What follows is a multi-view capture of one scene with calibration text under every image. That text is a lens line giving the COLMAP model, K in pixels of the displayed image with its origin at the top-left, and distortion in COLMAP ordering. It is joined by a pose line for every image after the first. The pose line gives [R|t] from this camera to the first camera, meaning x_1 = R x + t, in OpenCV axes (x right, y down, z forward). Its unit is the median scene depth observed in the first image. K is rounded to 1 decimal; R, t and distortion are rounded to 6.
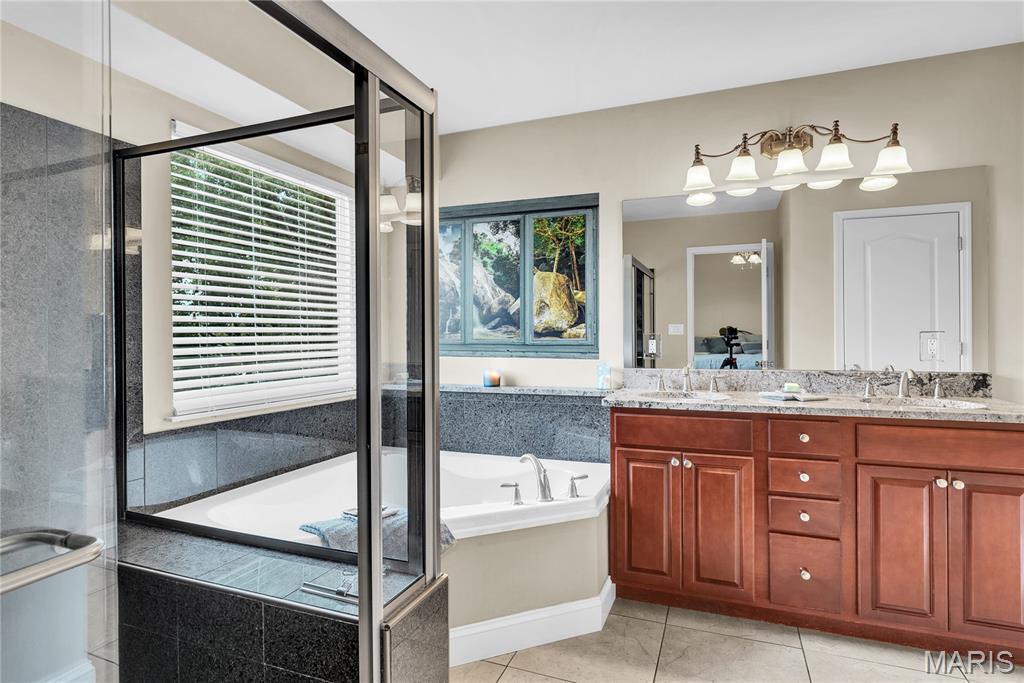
lens RADIAL K [[541.5, 0, 512.6], [0, 541.5, 337.7], [0, 0, 1]] dist [-0.006306, 0.000203]
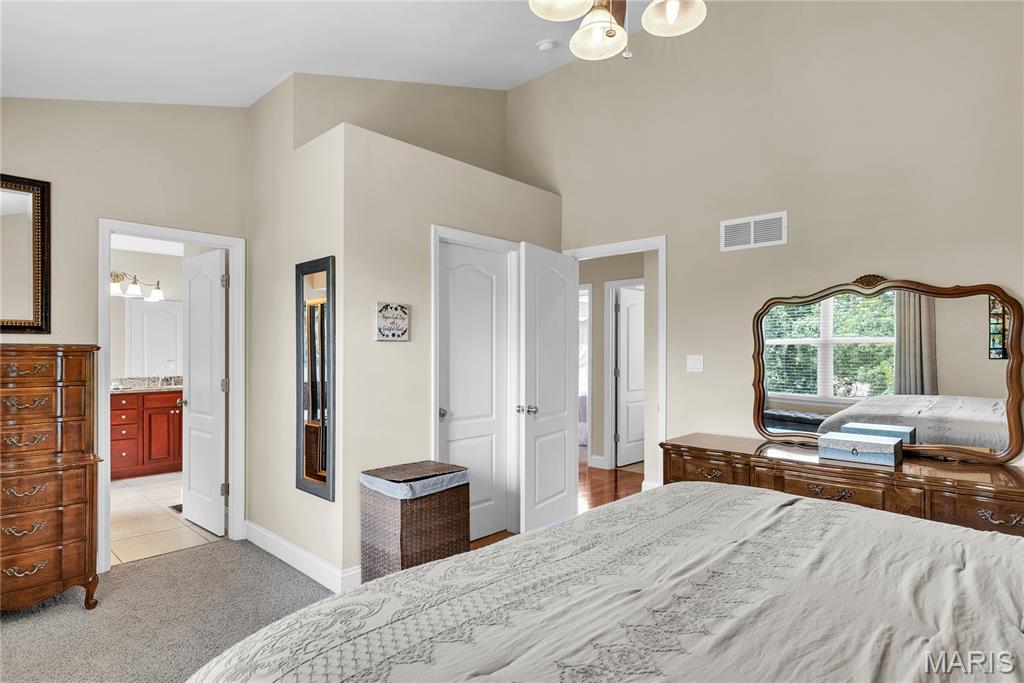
lens RADIAL K [[541.5, 0, 512.6], [0, 541.5, 337.7], [0, 0, 1]] dist [-0.006306, 0.000203]
pose [[0.369289, 0.022602, 0.929040, -1.054735], [0.010620, 0.999536, -0.028539, -0.029673], [-0.929254, 0.020405, 0.368878, -1.515876]]
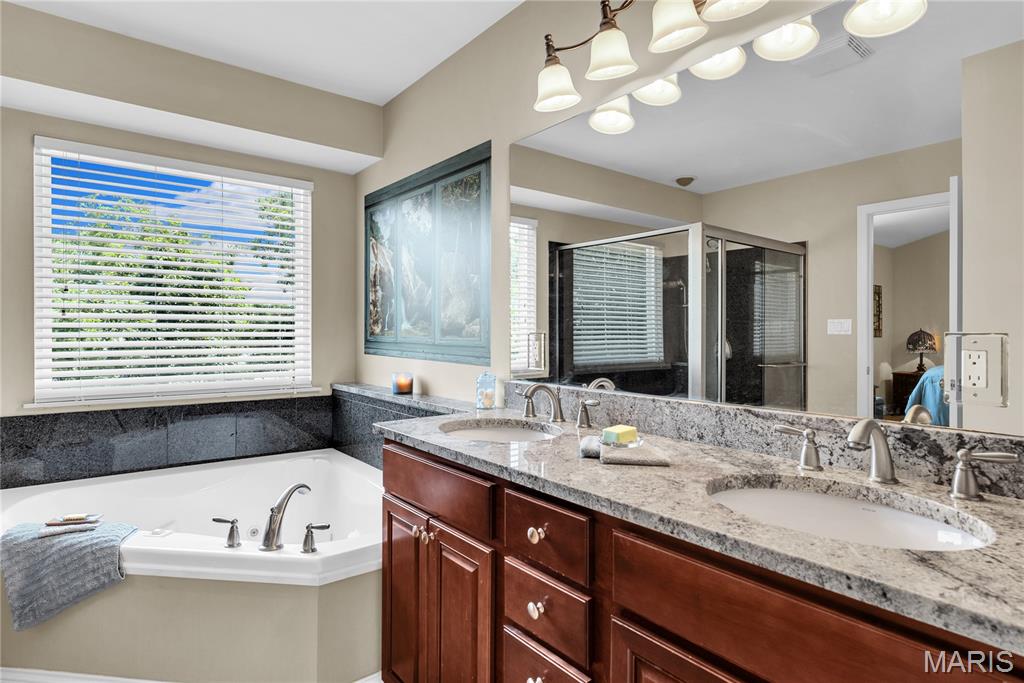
lens RADIAL K [[541.5, 0, 512.6], [0, 541.5, 337.7], [0, 0, 1]] dist [-0.006306, 0.000203]
pose [[0.866737, 0.014433, -0.498556, 0.618629], [-0.011579, 0.999894, 0.008816, -0.007418], [0.498631, -0.001868, 0.866813, 0.425735]]
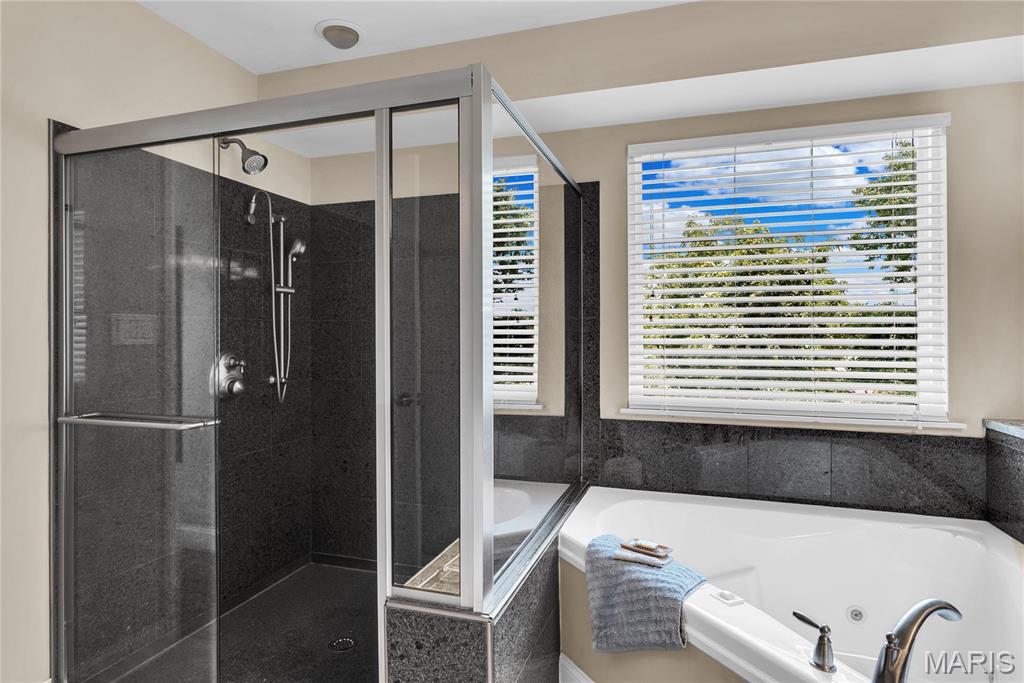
lens RADIAL K [[567.0, 0, 513.7], [0, 567.0, 336.6], [0, 0, 1]] dist [-0.003343, -0.001987]
pose [[0.060639, 0.005828, -0.998143, 0.434038], [-0.006072, 0.999967, 0.005469, -0.007610], [0.998141, 0.005729, 0.060673, 0.549913]]
